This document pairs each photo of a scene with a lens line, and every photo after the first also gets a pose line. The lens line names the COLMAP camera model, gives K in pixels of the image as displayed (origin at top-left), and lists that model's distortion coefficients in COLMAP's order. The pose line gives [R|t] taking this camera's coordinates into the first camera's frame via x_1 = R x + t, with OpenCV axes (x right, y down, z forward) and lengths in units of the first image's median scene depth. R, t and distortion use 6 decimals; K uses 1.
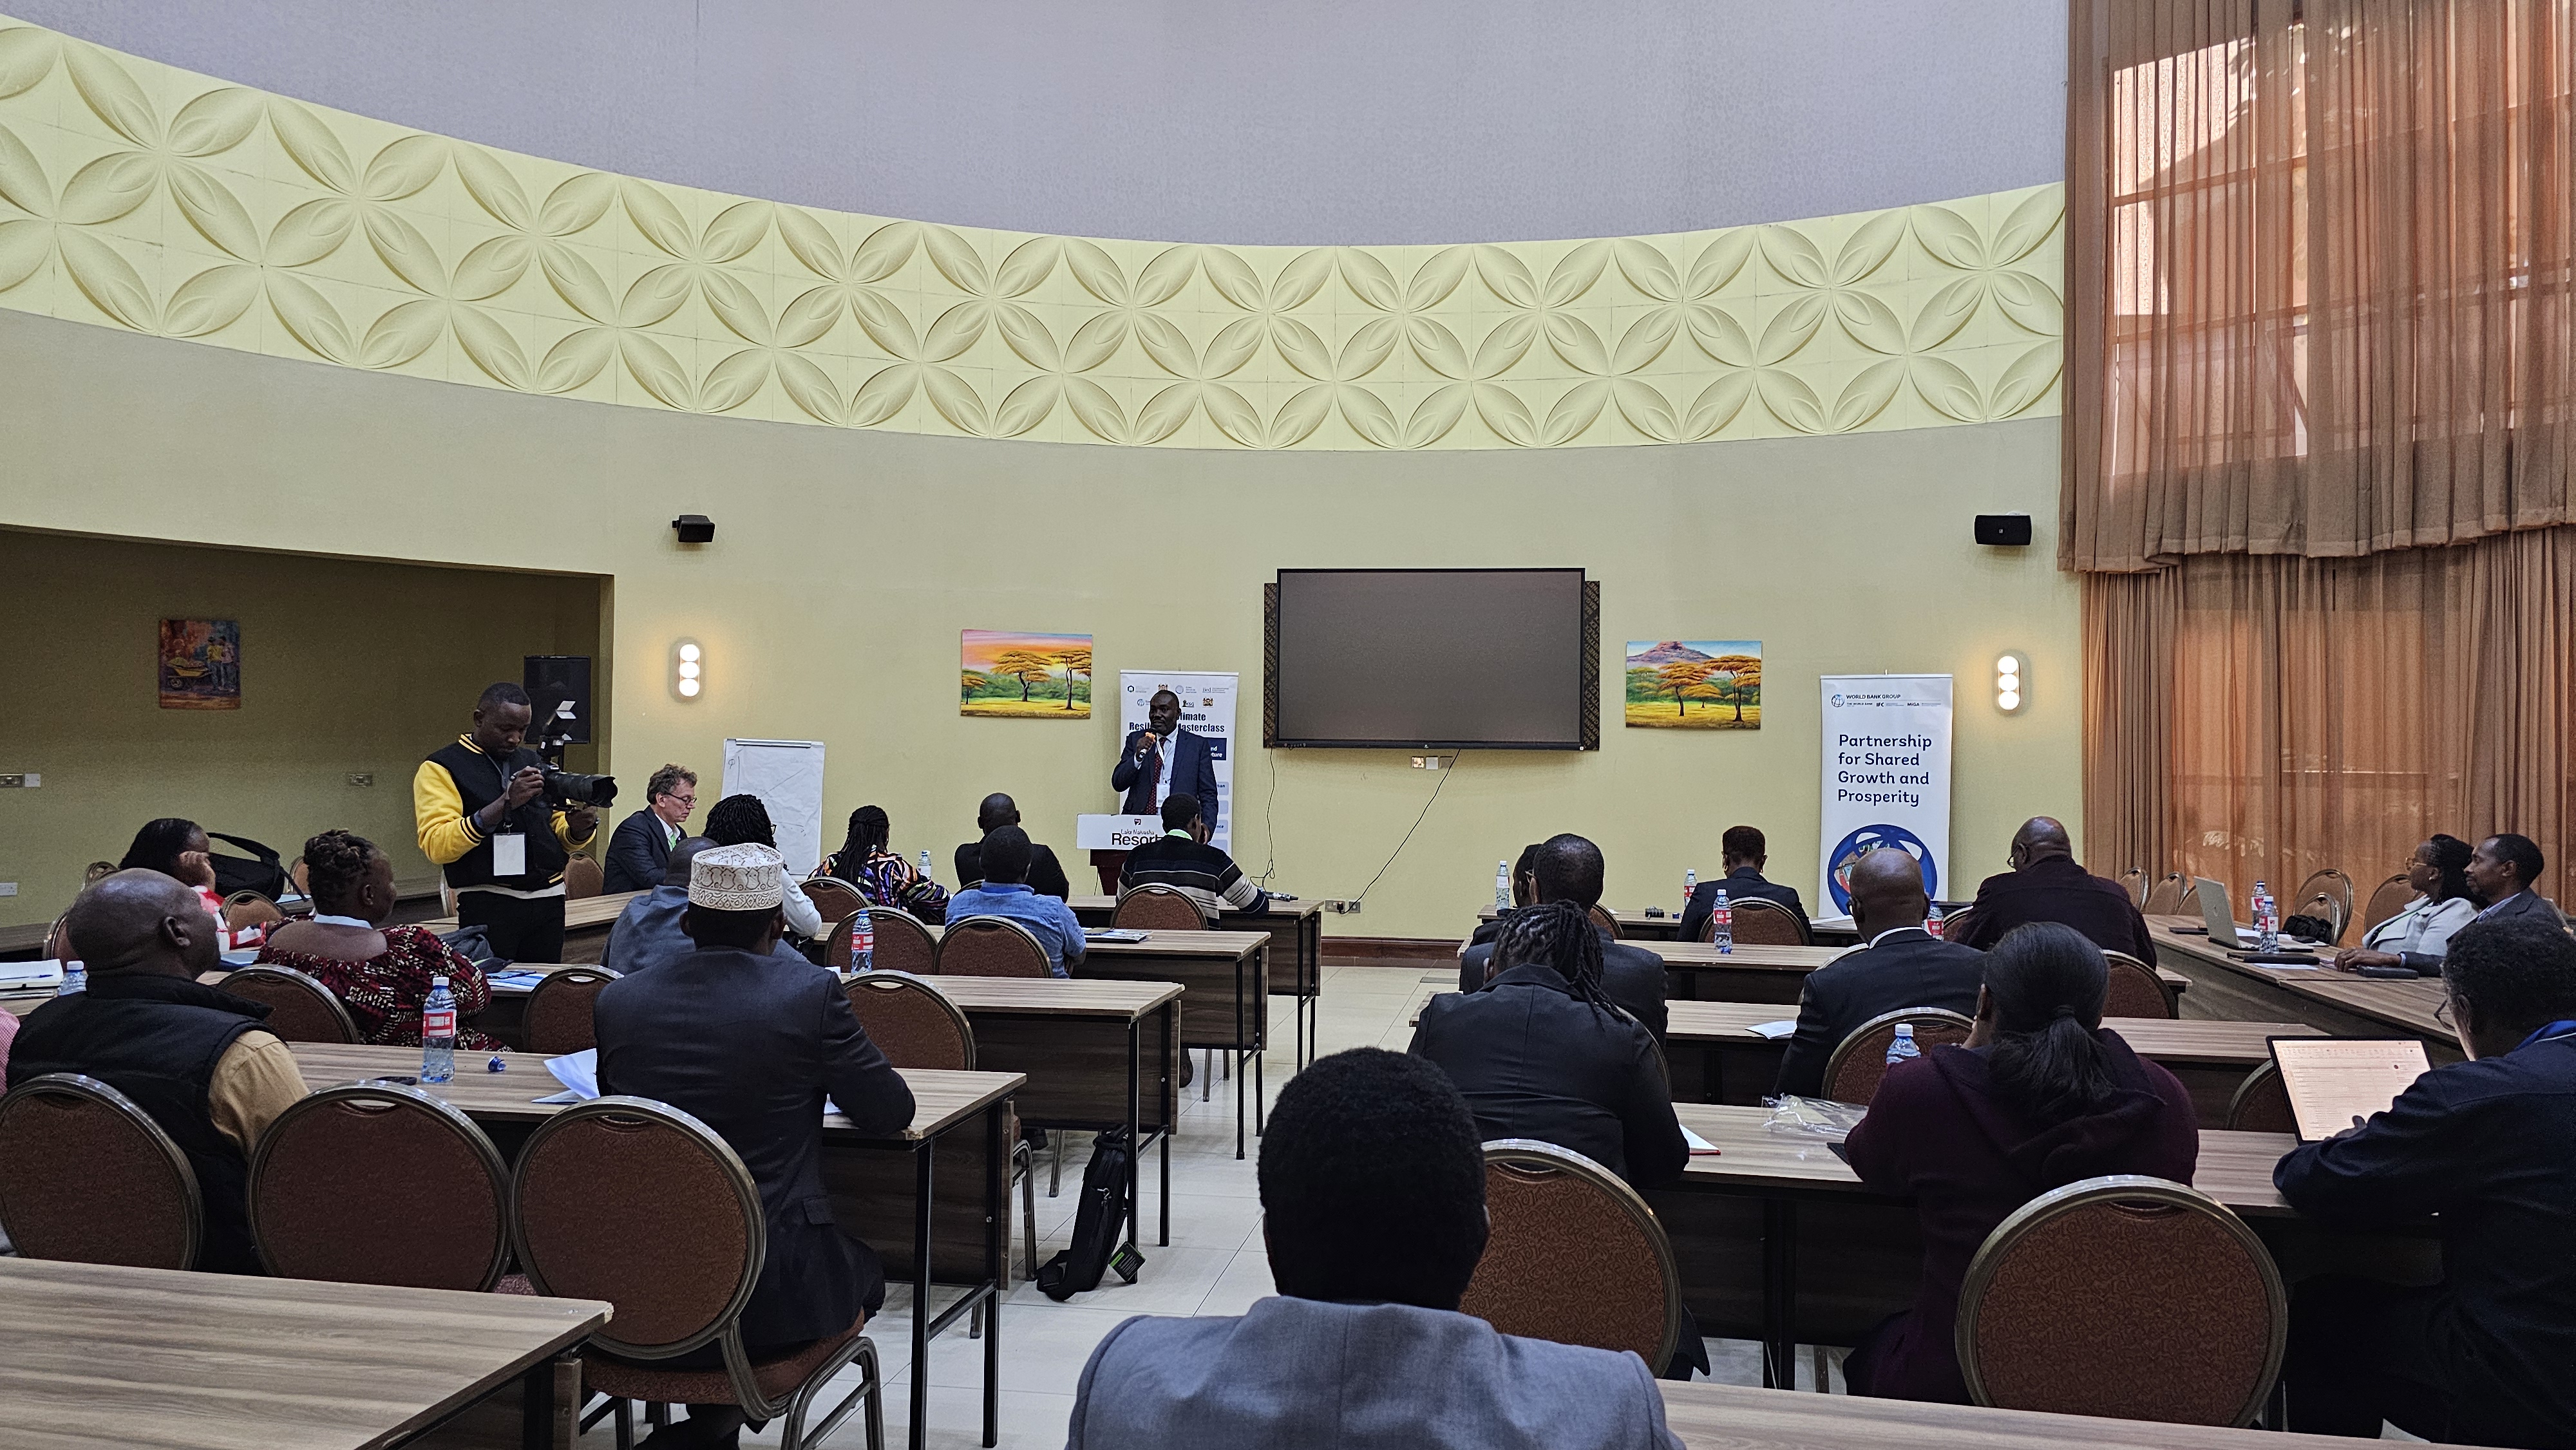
lens RADIAL K [[1718.7, 0, 1293.8], [0, 1718.7, 711.1], [0, 0, 1]] dist [0.081076, -0.089074]
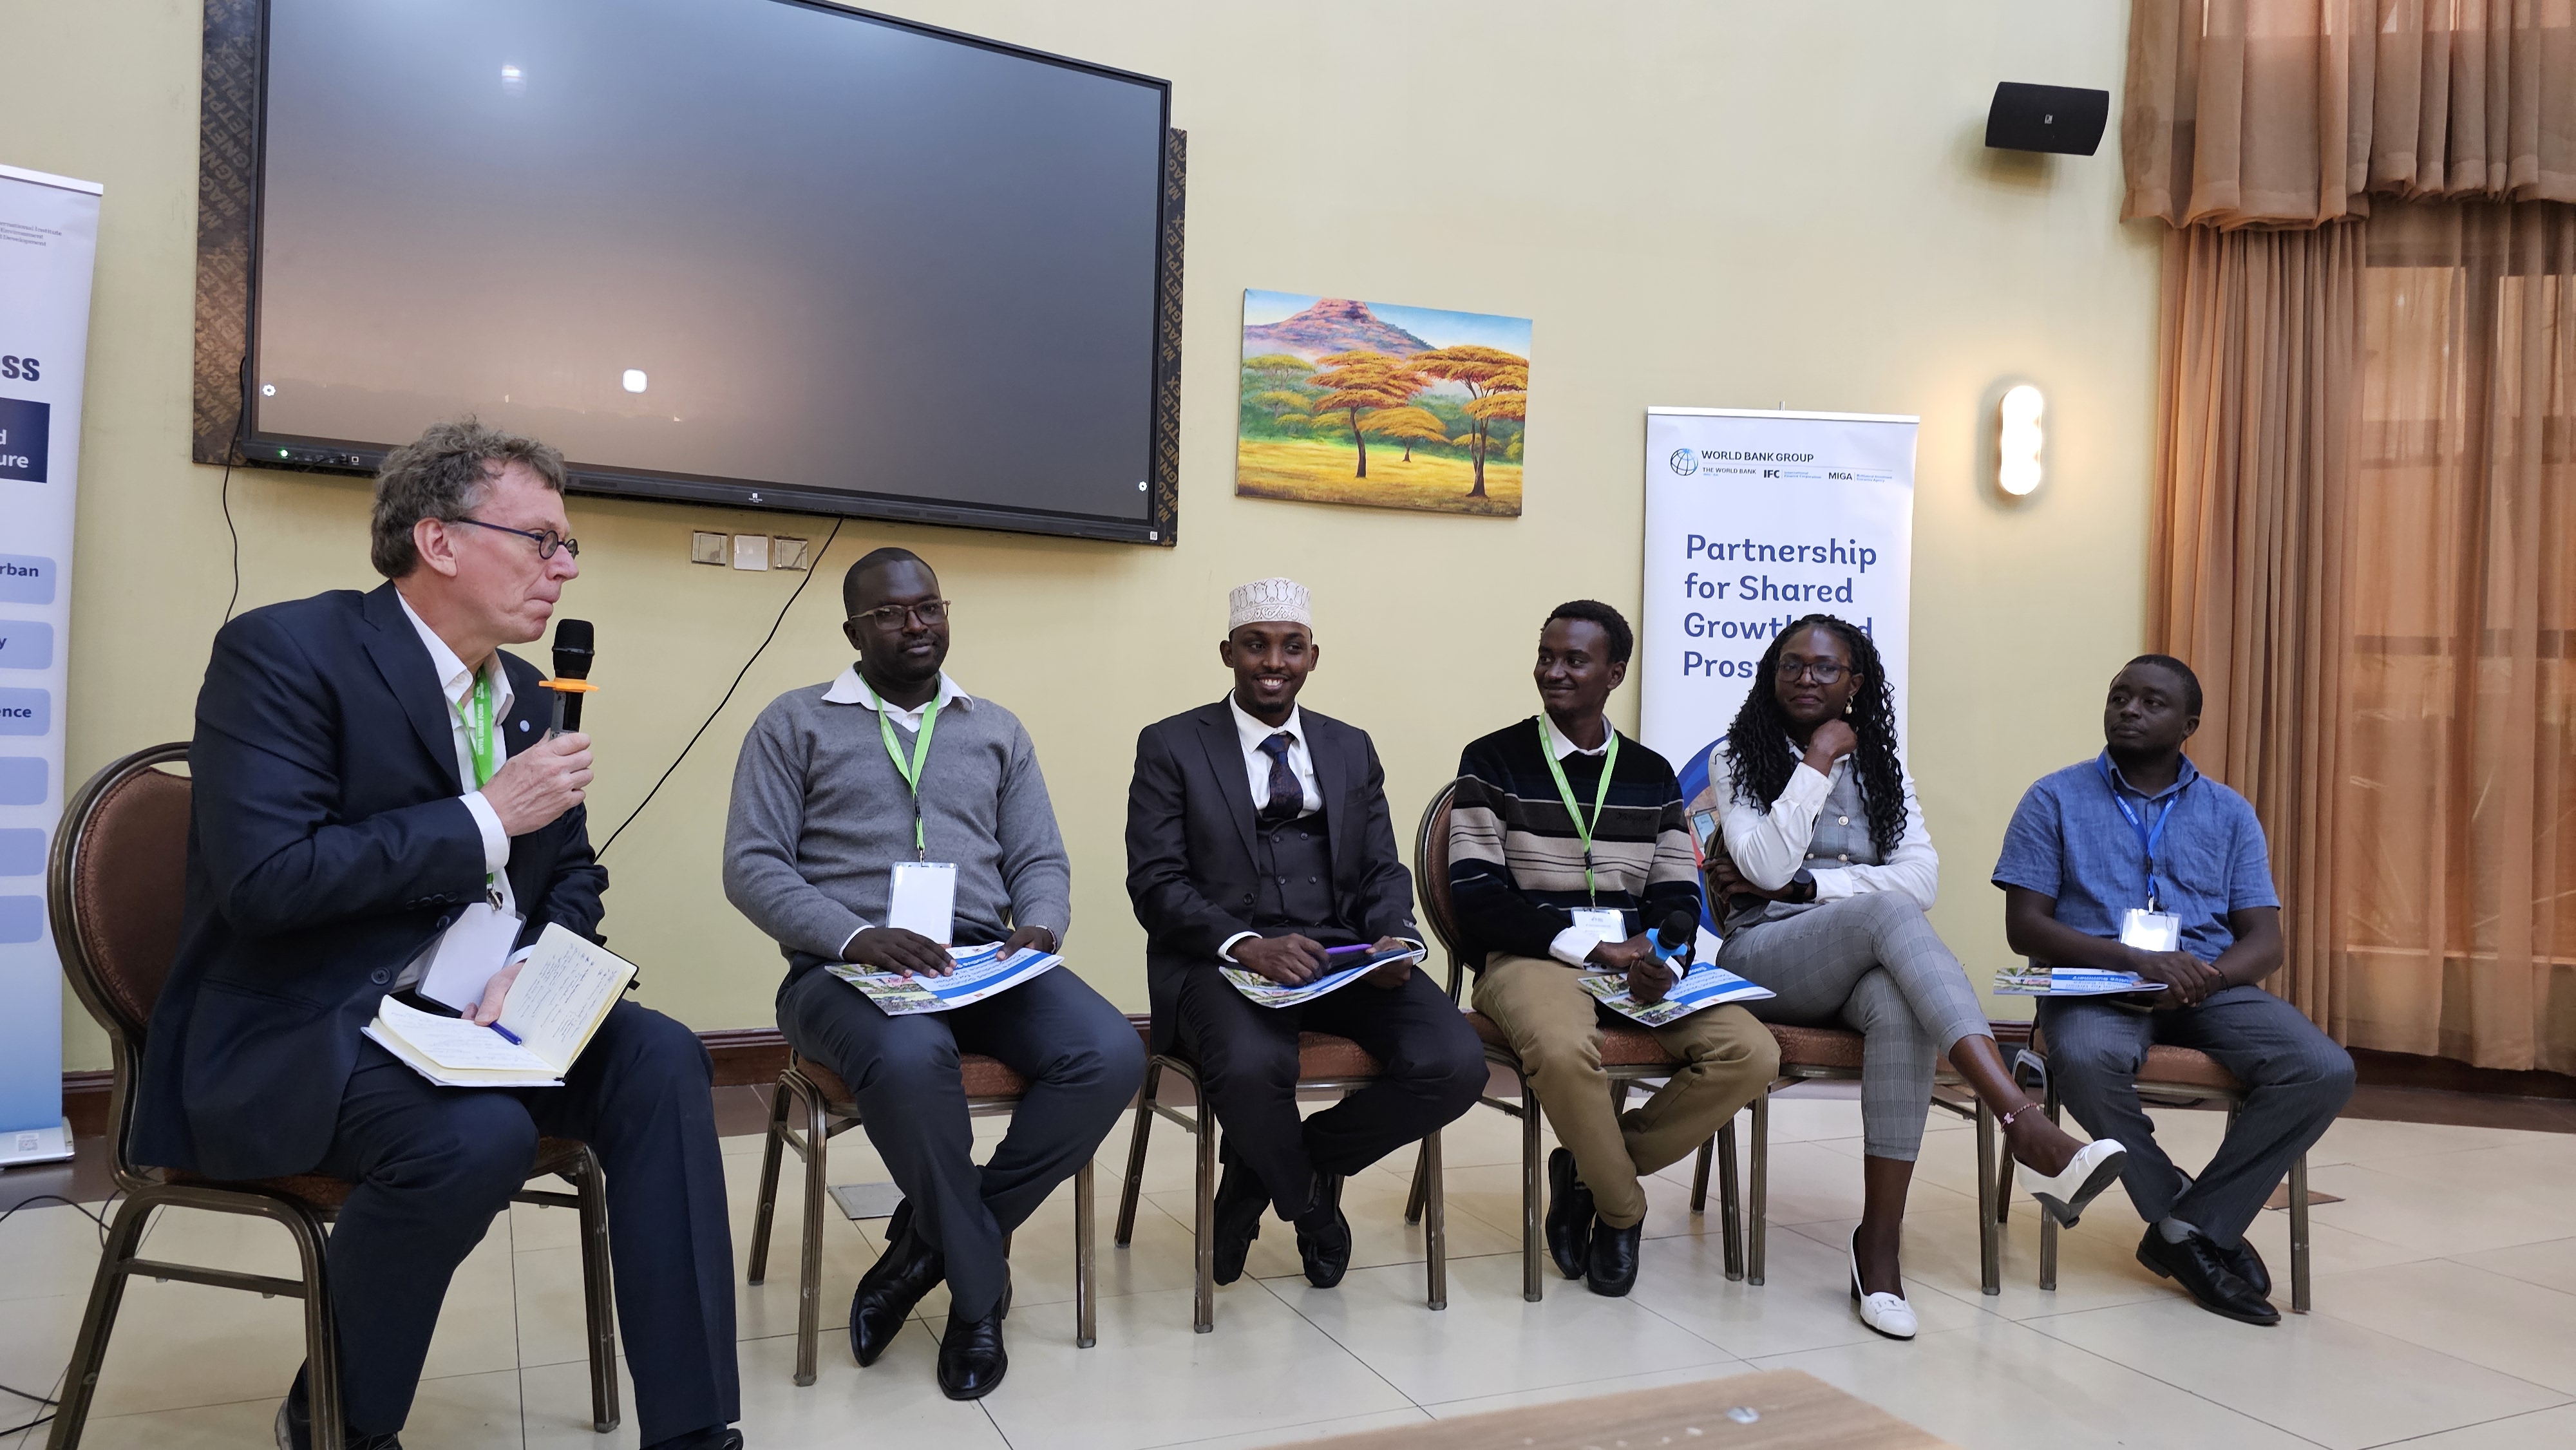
lens RADIAL K [[1713.2, 0, 1293.2], [0, 1713.2, 744.8], [0, 0, 1]] dist [0.074354, -0.075236]
pose [[0.823129, 0.010855, 0.567751, -0.034053], [-0.036976, 0.998720, 0.034512, 0.056552], [-0.566650, -0.049401, 0.822477, 0.658677]]
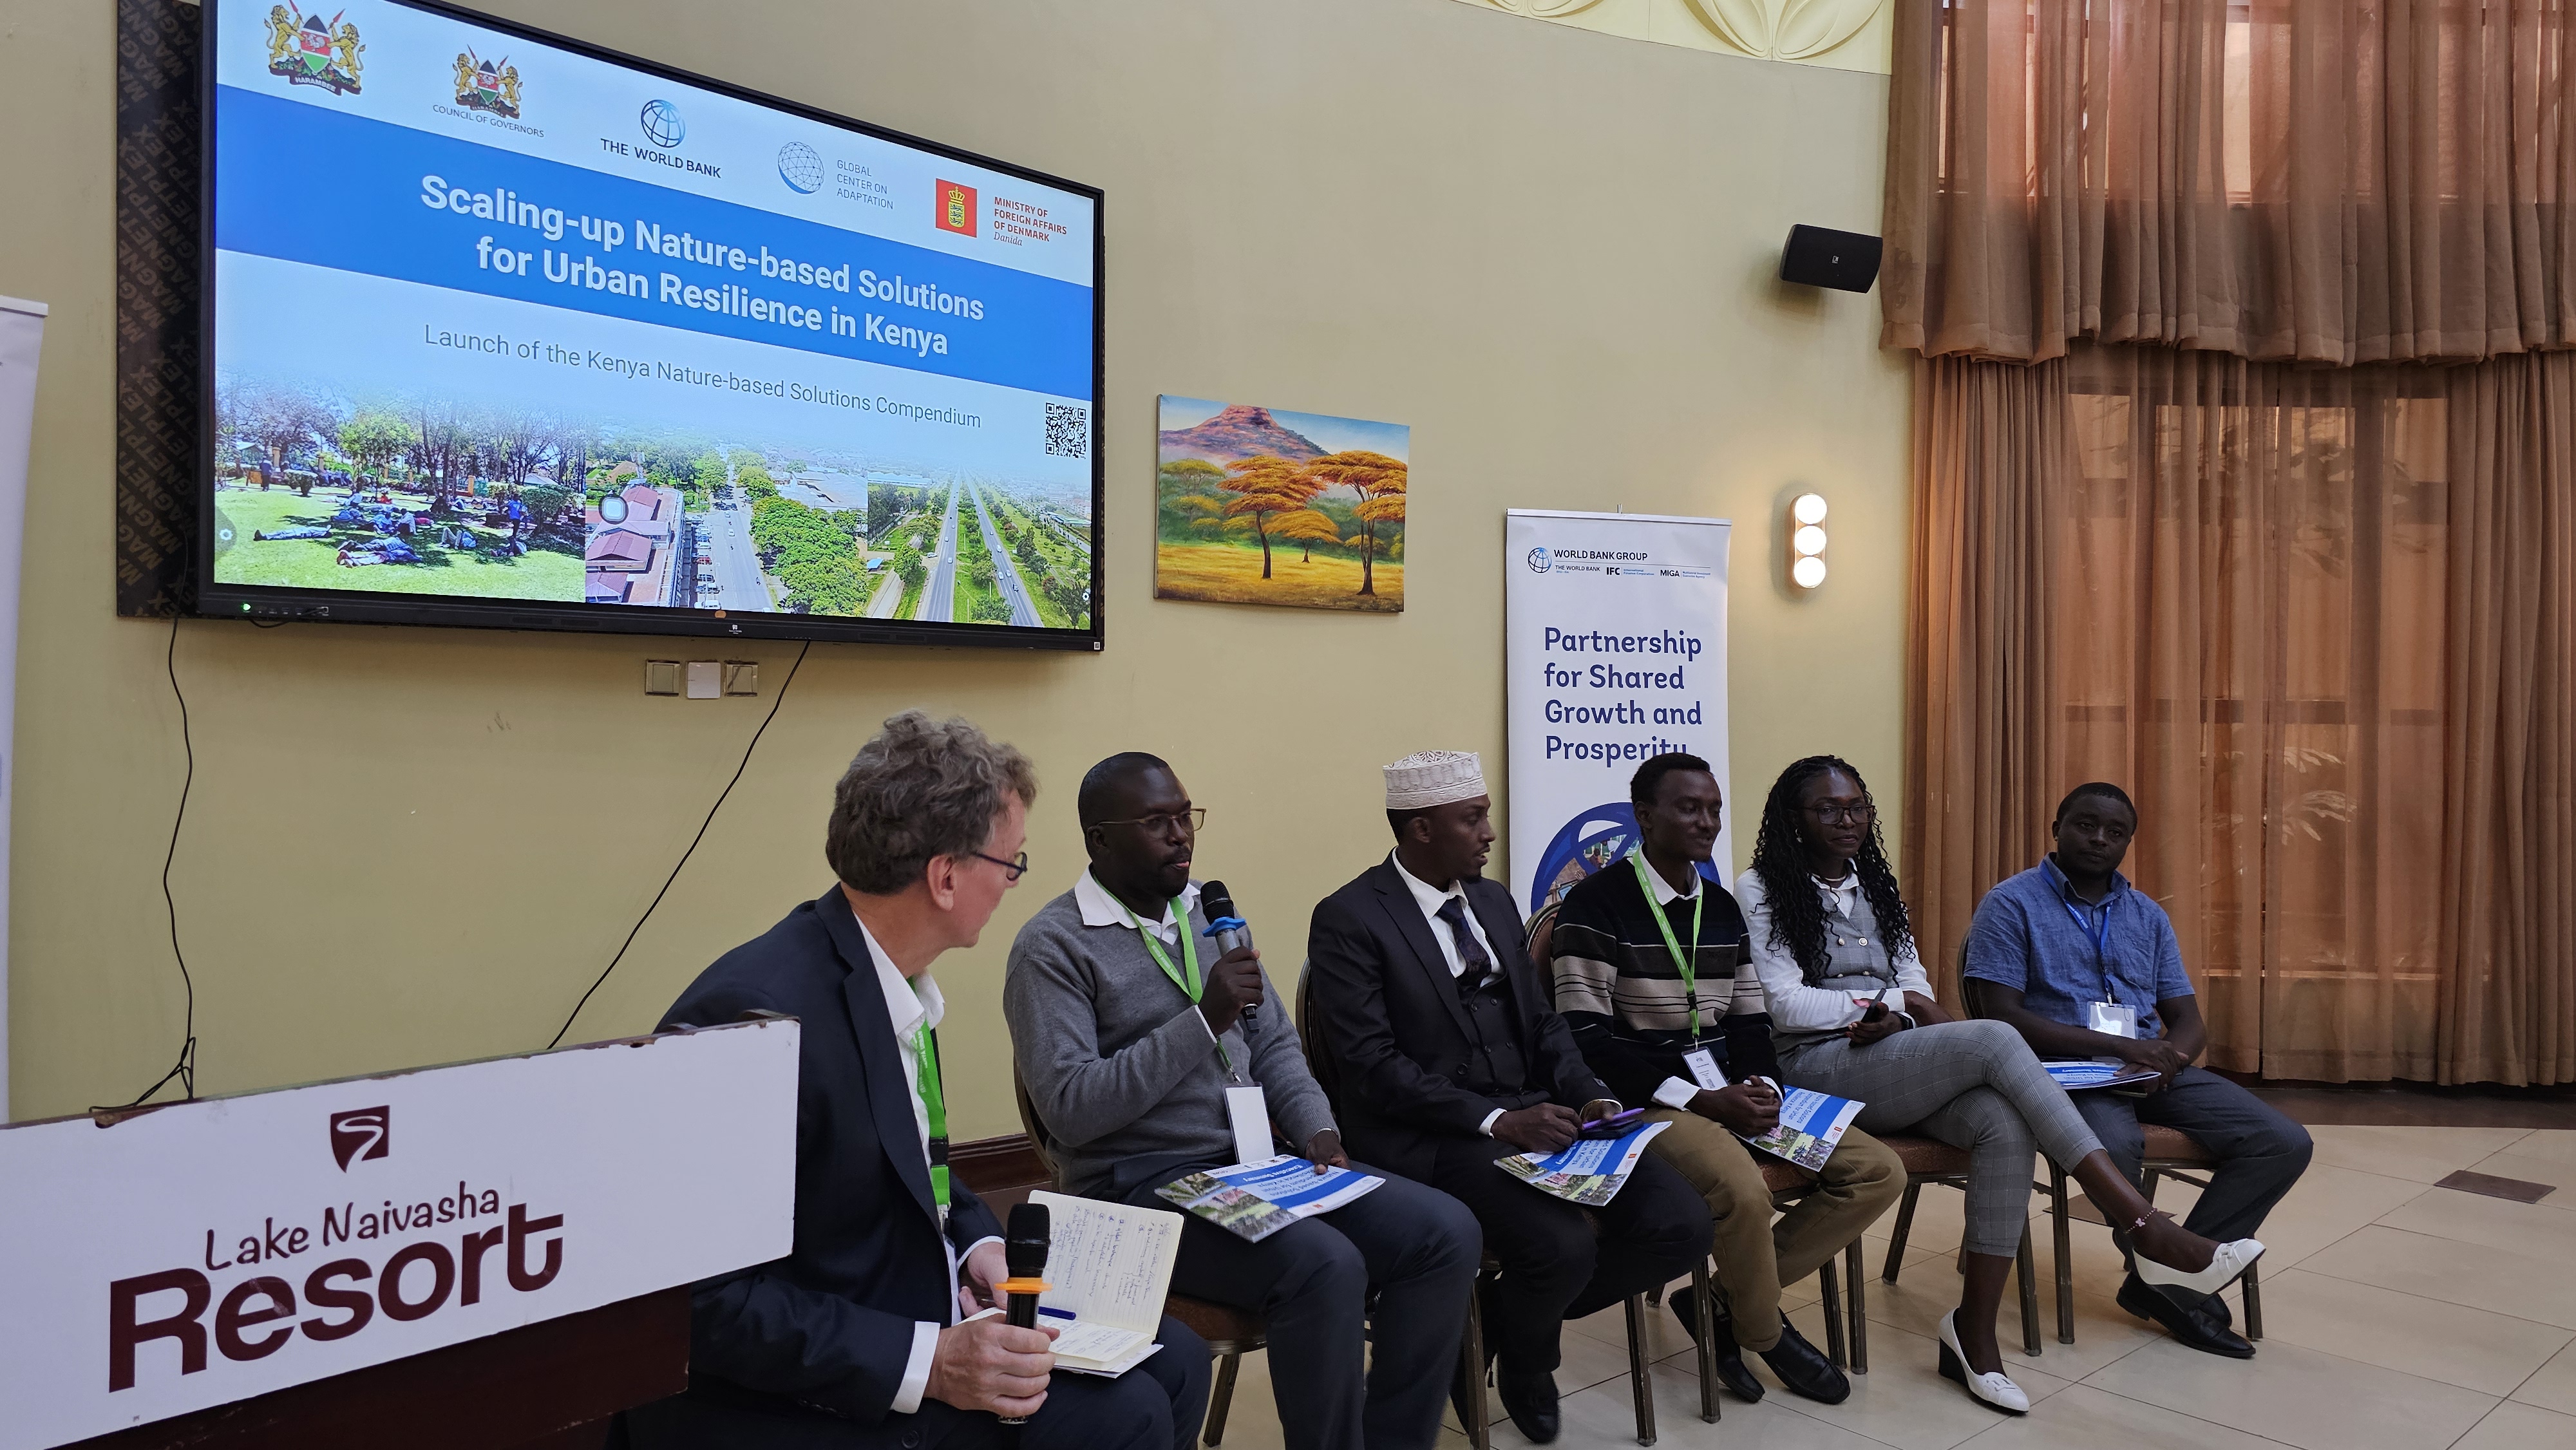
lens RADIAL K [[1699.9, 0, 1258.4], [0, 1699.9, 729.3], [0, 0, 1]] dist [0.098337, -0.154787]
pose [[0.637379, -0.012513, 0.770449, -0.117262], [-0.022028, 0.999164, 0.034451, 0.027103], [-0.770236, -0.038930, 0.636570, 0.728376]]
